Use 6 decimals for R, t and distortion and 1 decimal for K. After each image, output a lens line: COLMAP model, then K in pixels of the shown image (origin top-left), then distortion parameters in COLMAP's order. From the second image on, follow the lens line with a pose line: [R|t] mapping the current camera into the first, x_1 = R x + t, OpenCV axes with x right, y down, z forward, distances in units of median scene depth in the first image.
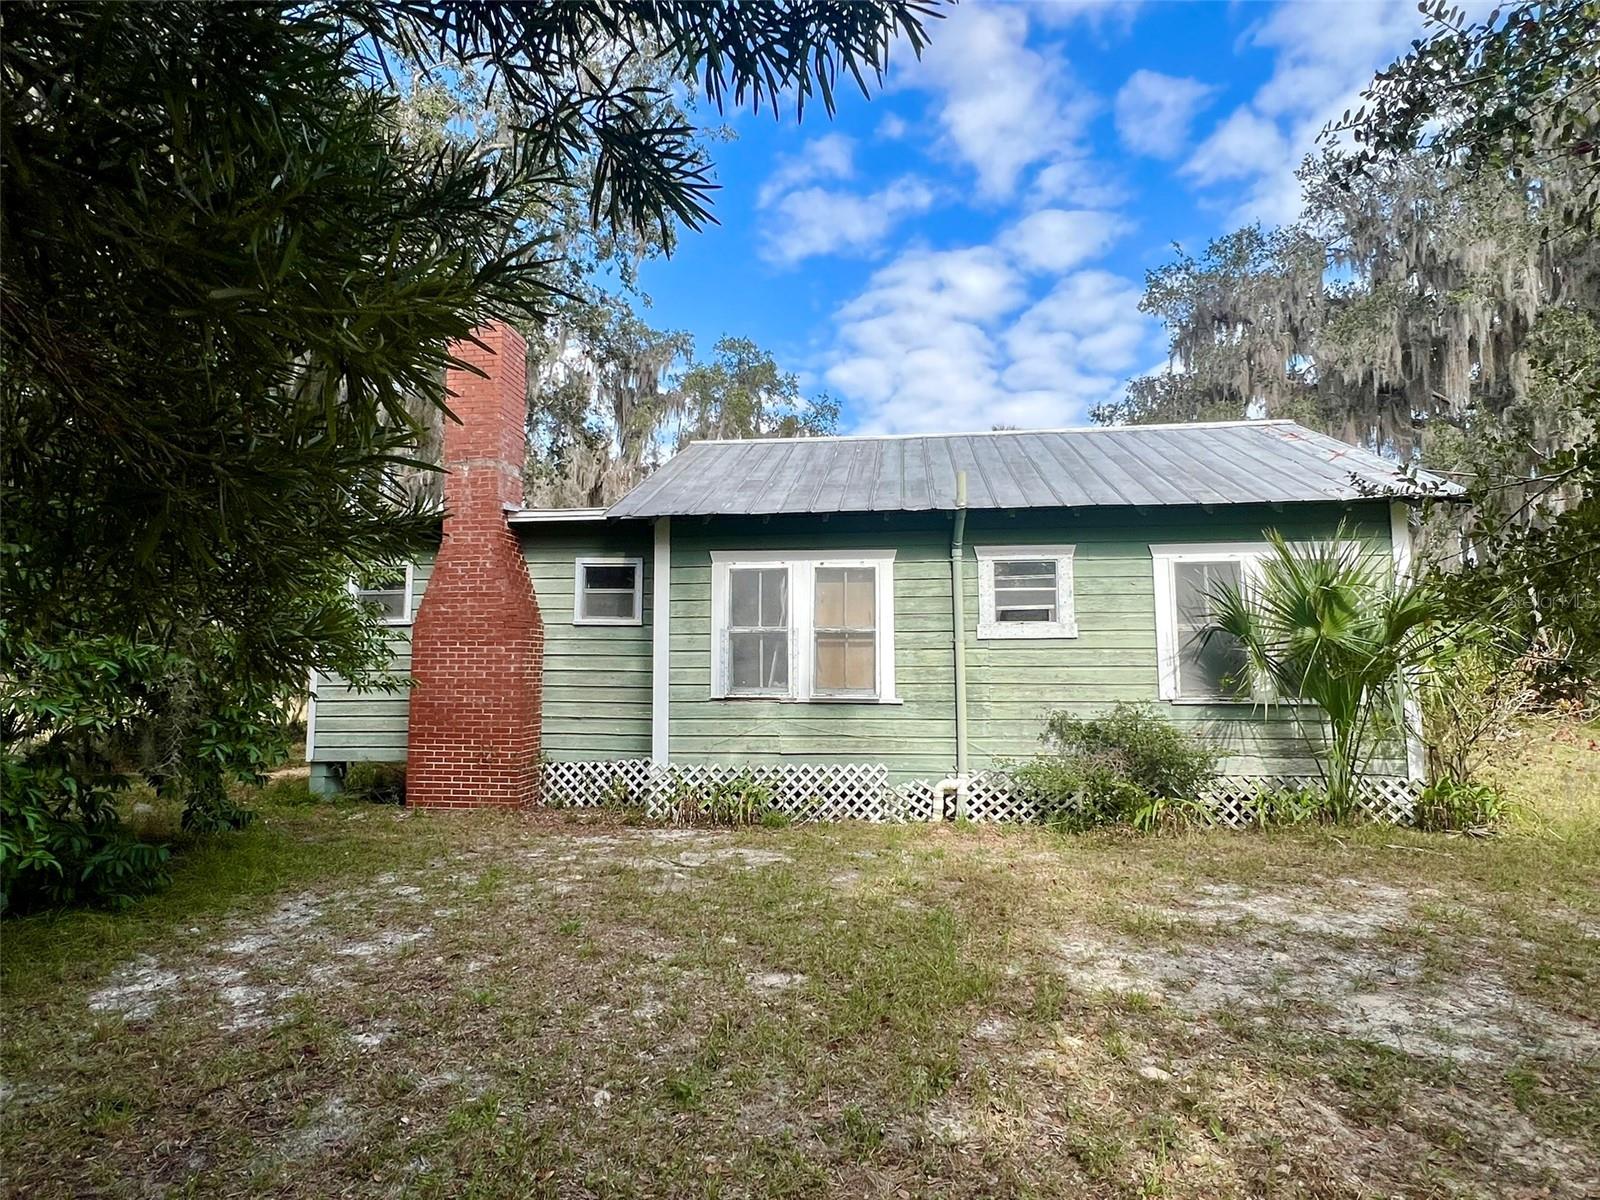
lens RADIAL K [[885.9, 0, 800.0], [0, 885.9, 600.0], [0, 0, 1]] dist [-0.036329, 0.000211]
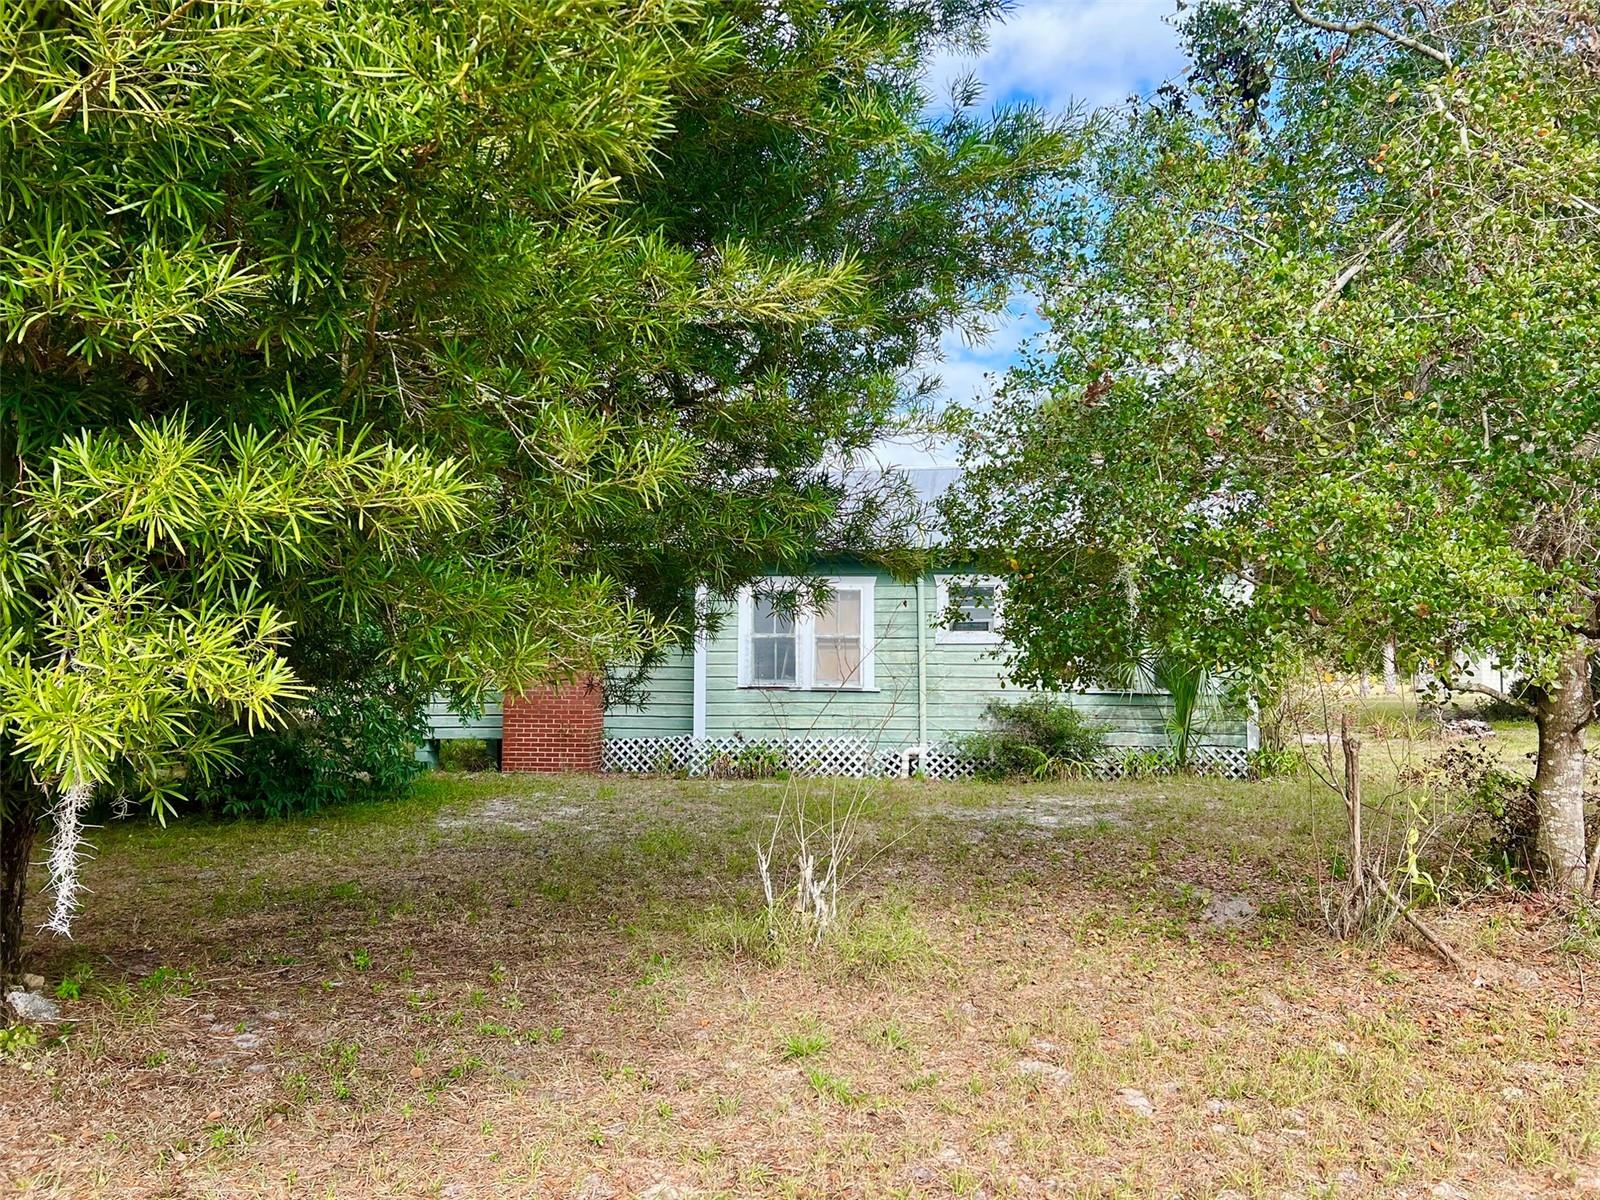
lens RADIAL K [[1296.2, 0, 800.0], [0, 1296.2, 600.0], [0, 0, 1]] dist [0.053134, -0.005903]
pose [[0.999197, 0.002474, -0.039994, 0.073192], [-0.001499, 0.999701, 0.024392, -0.070230], [0.040042, -0.024312, 0.998902, -0.972361]]
